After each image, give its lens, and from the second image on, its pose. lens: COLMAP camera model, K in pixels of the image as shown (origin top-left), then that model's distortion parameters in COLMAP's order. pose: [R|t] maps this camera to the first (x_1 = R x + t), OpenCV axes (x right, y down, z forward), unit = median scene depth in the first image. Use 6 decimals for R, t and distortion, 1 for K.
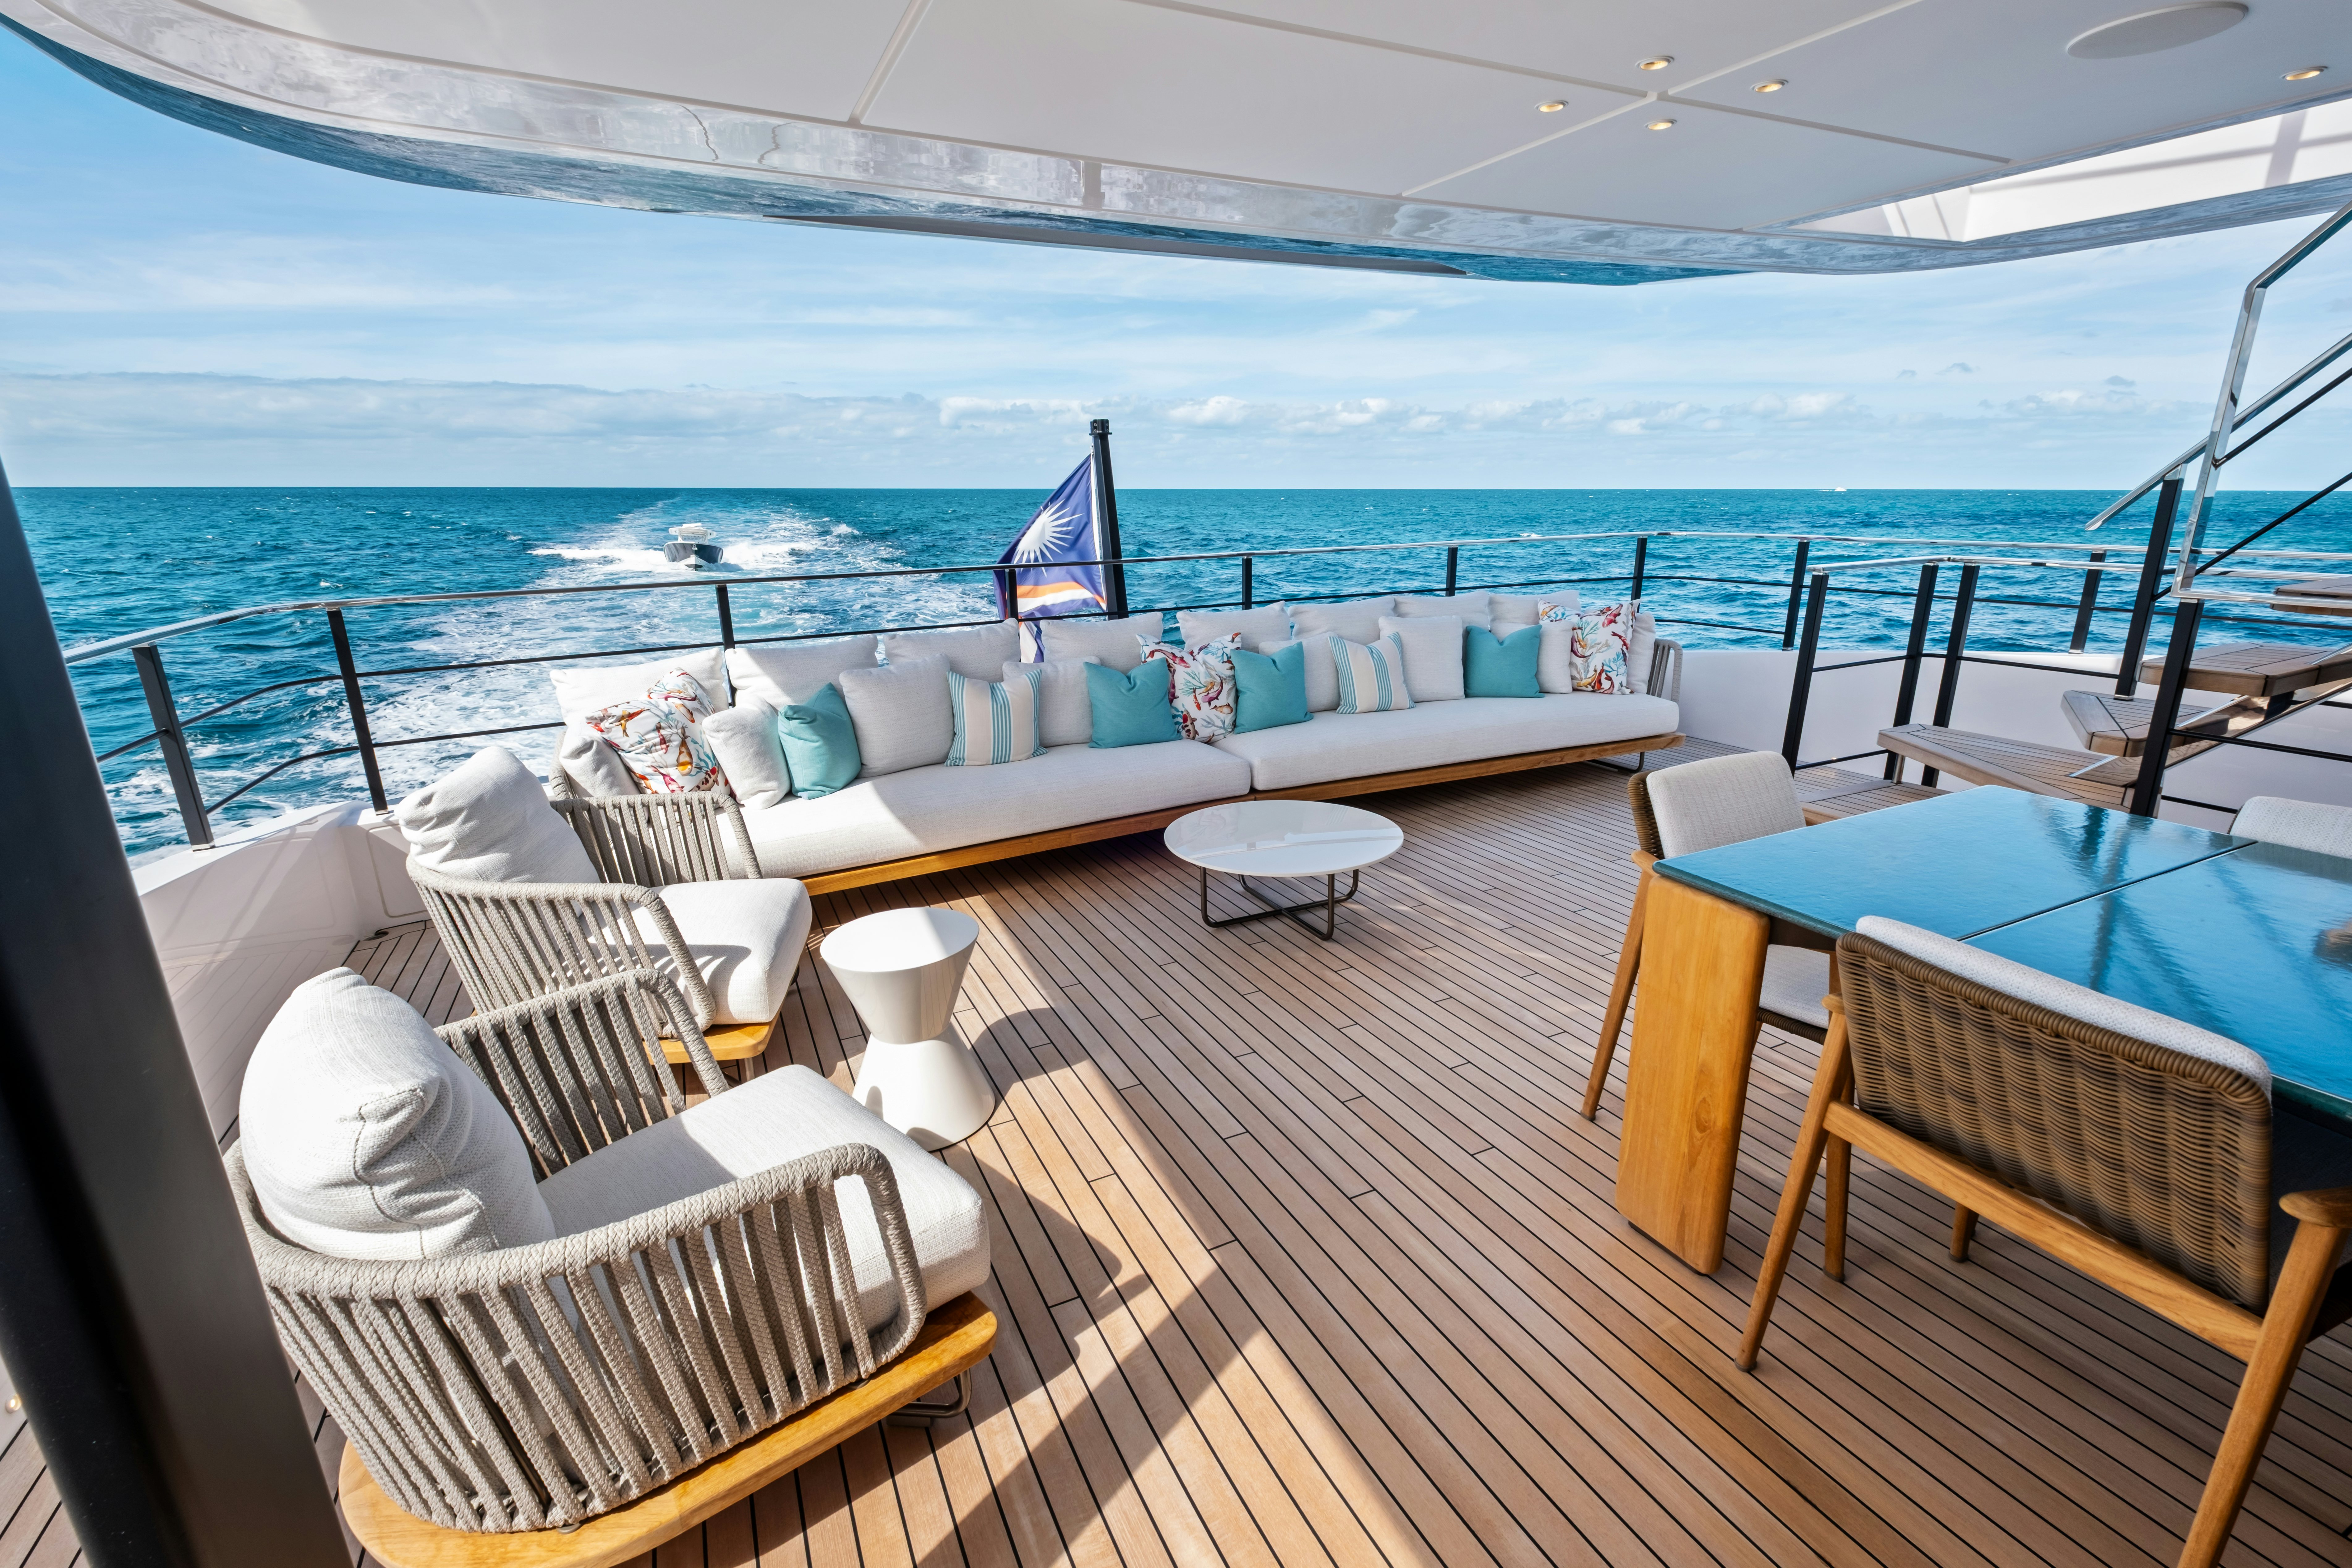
lens RADIAL K [[1028.5, 0, 1228.2], [0, 1028.5, 783.8], [0, 0, 1]] dist [0.000099, 0.000003]
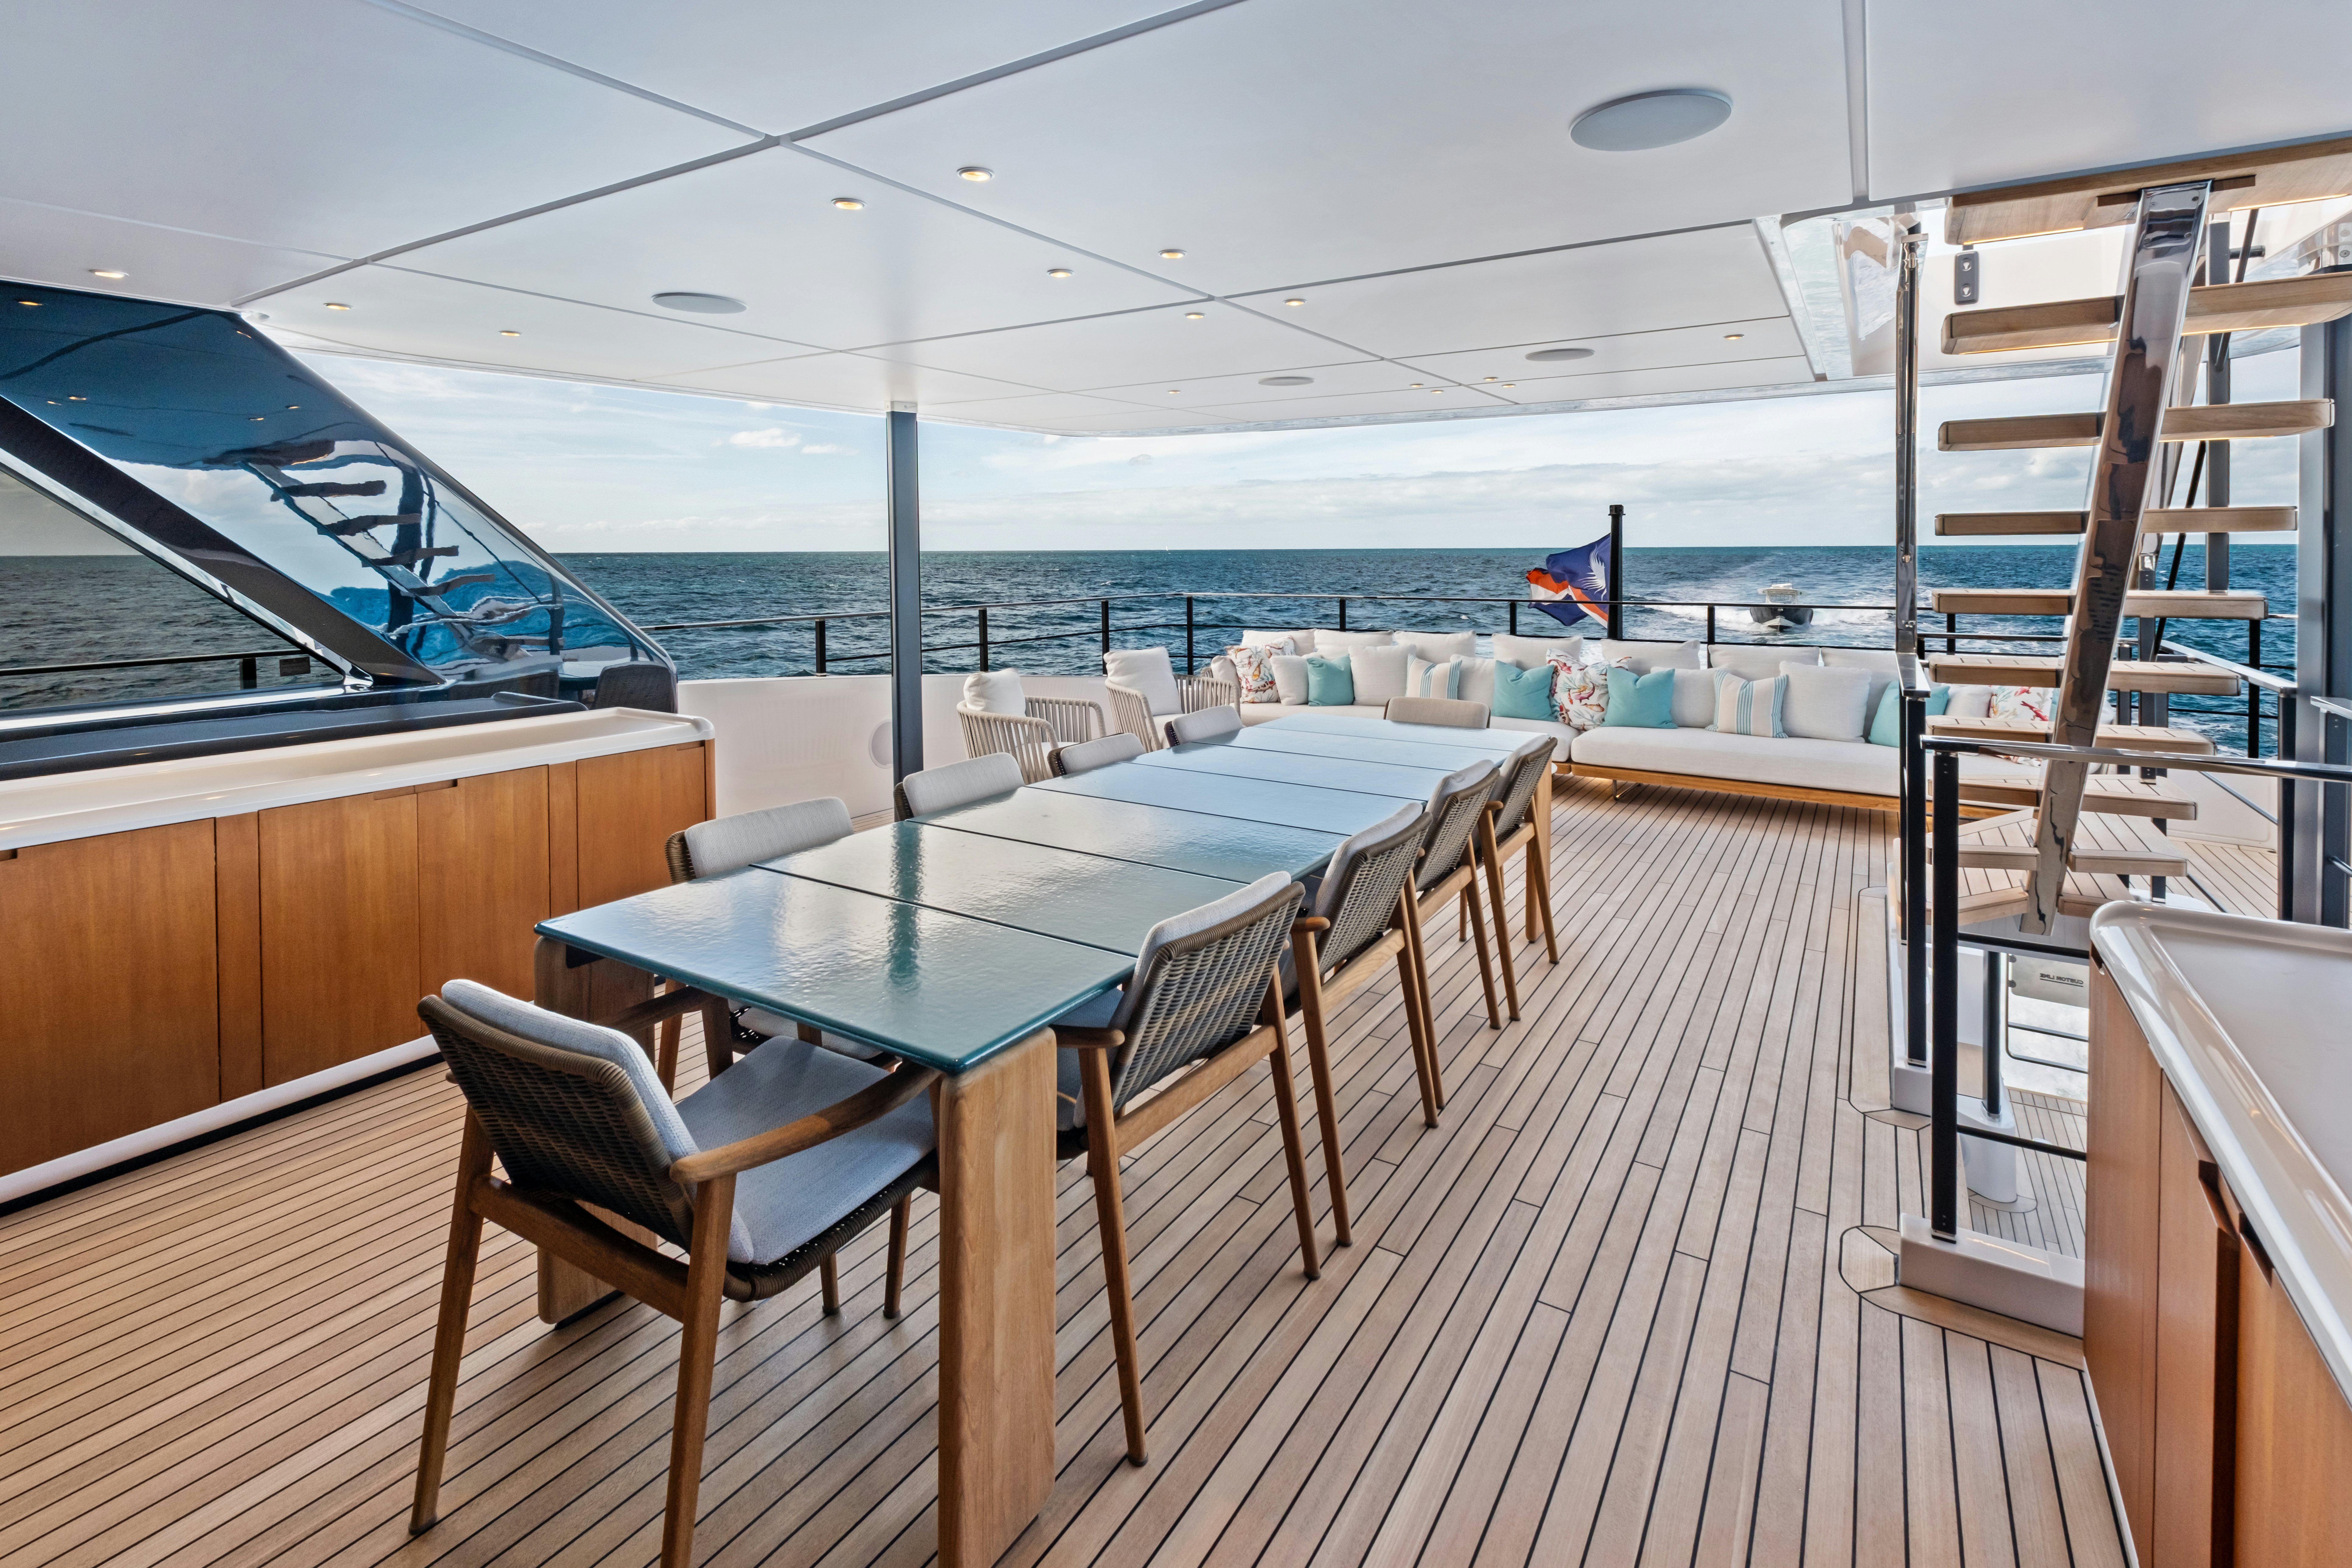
lens RADIAL K [[1058.2, 0, 1168.9], [0, 1058.2, 757.7], [0, 0, 1]] dist [0.000137, -0.000096]
pose [[0.537064, 0.170434, -0.826145, 0.805586], [-0.240215, 0.969727, 0.043895, 0.062687], [0.808616, 0.174877, 0.561746, -0.237922]]
